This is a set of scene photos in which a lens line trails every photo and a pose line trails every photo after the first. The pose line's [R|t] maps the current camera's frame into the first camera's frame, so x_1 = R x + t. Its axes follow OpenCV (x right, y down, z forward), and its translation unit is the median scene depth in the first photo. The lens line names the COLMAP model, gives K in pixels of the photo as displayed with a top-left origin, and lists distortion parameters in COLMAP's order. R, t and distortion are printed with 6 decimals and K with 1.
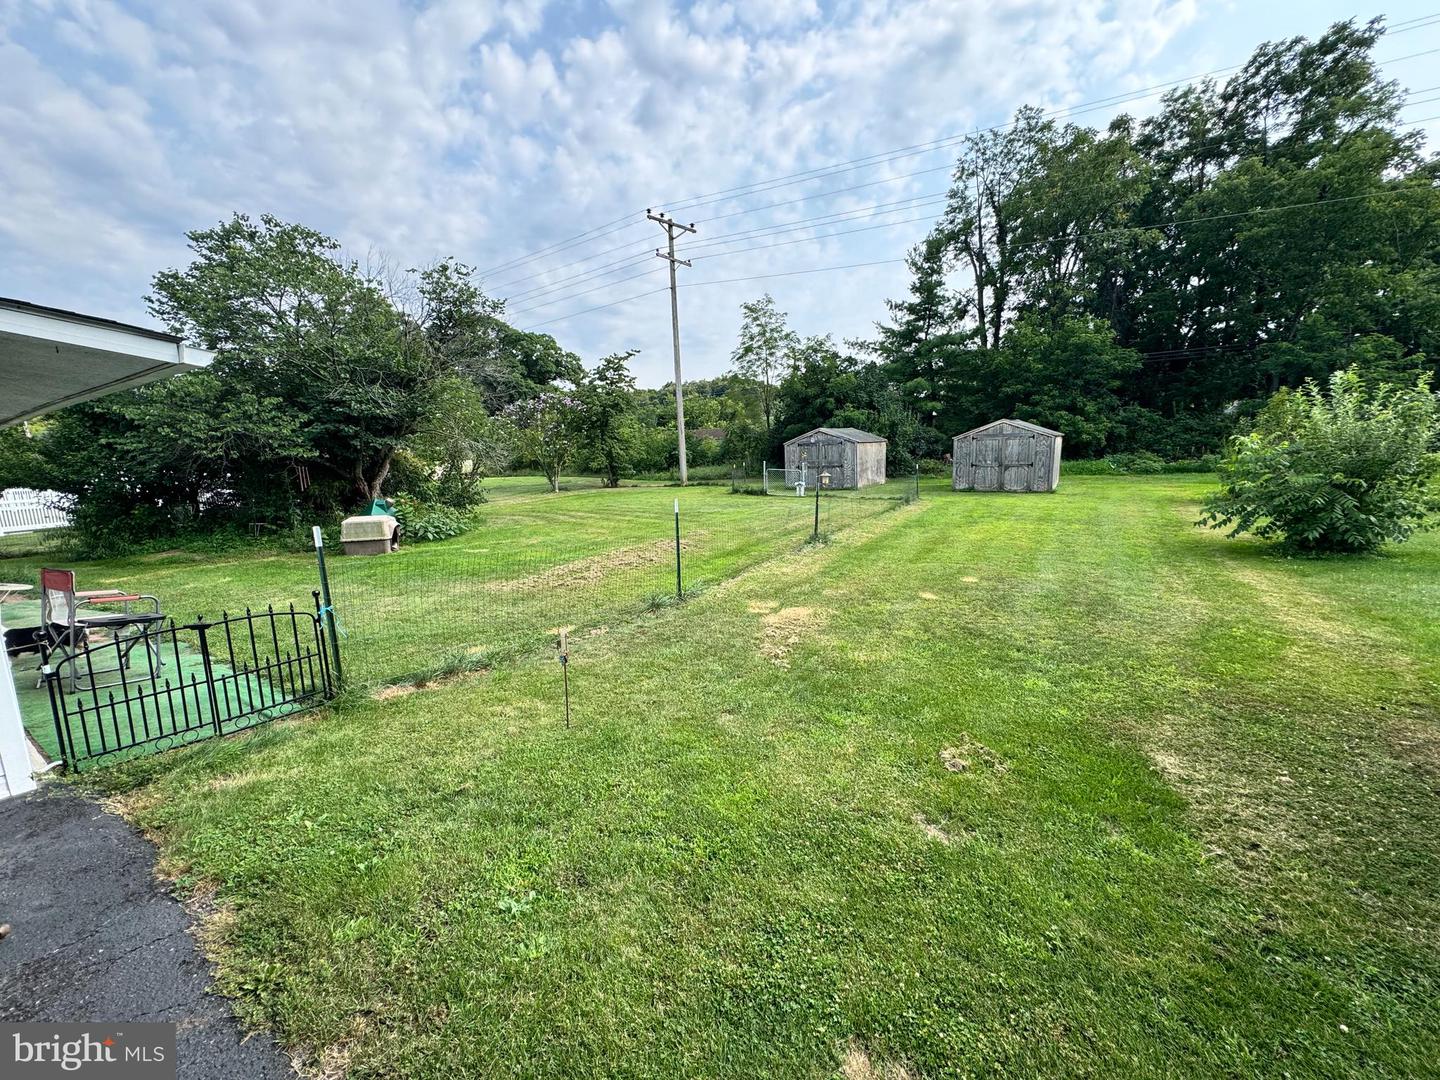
lens RADIAL K [[571.0, 0, 719.4], [0, 571.0, 534.0], [0, 0, 1]] dist [0.000217, -0.000296]
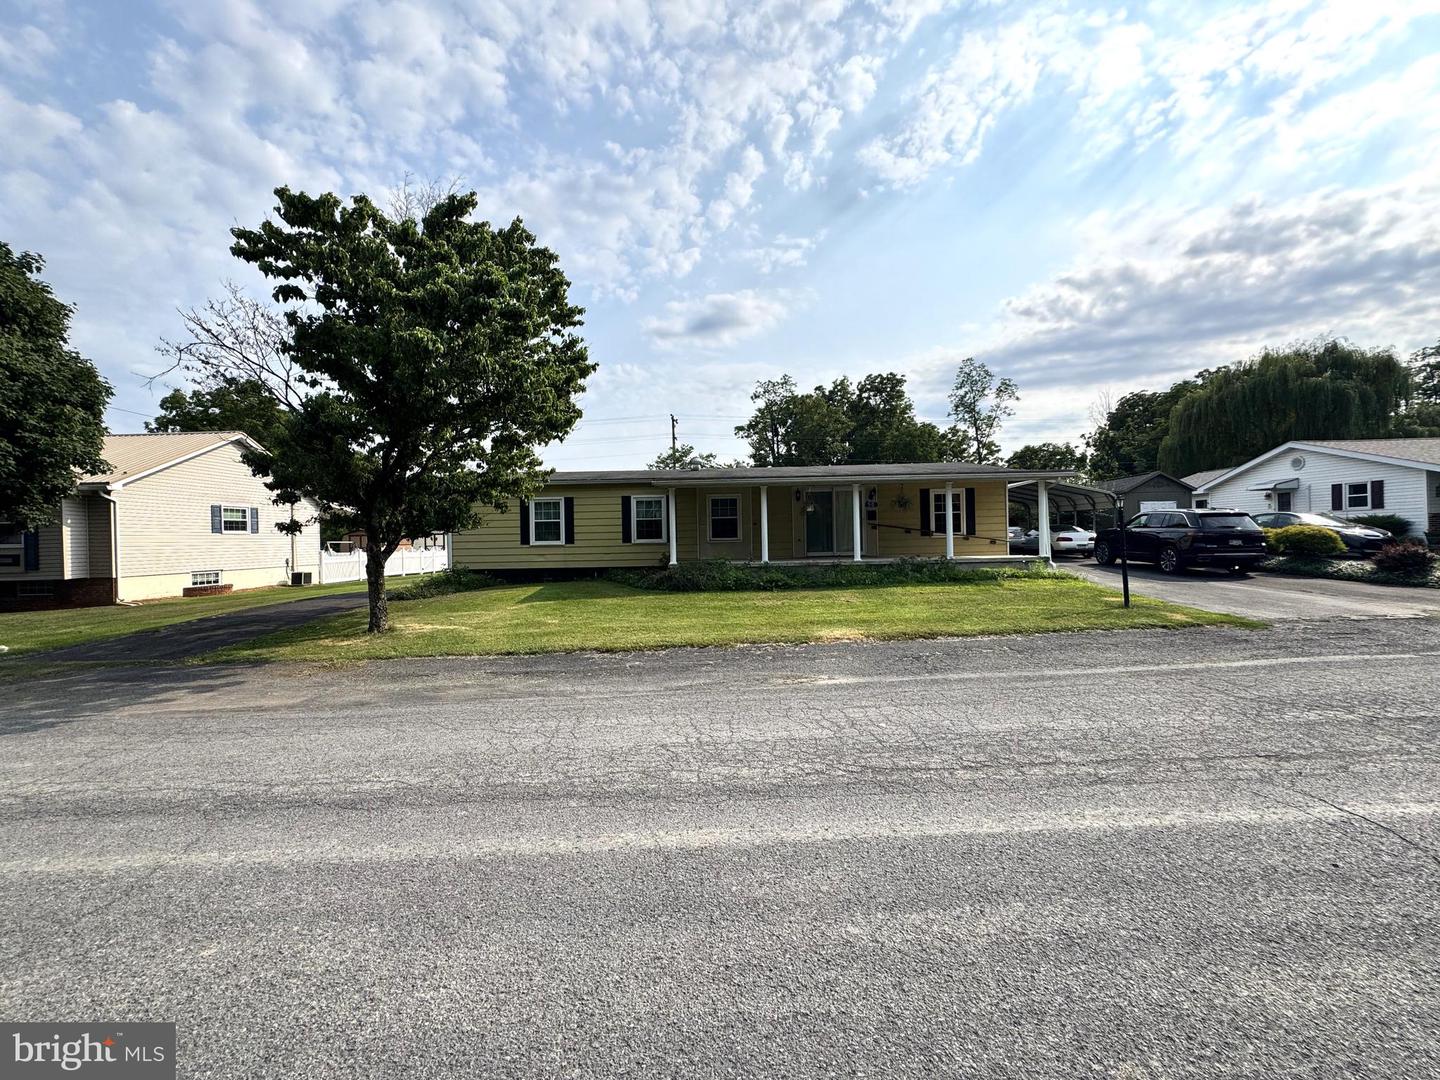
lens RADIAL K [[555.8, 0, 720.0], [0, 555.8, 540.0], [0, 0, 1]] dist [0.000632, 0.000006]
pose [[0.853723, 0.007794, 0.520670, -0.704412], [0.078236, 0.986618, -0.143050, 0.108093], [-0.514817, 0.162861, 0.841688, -0.467124]]
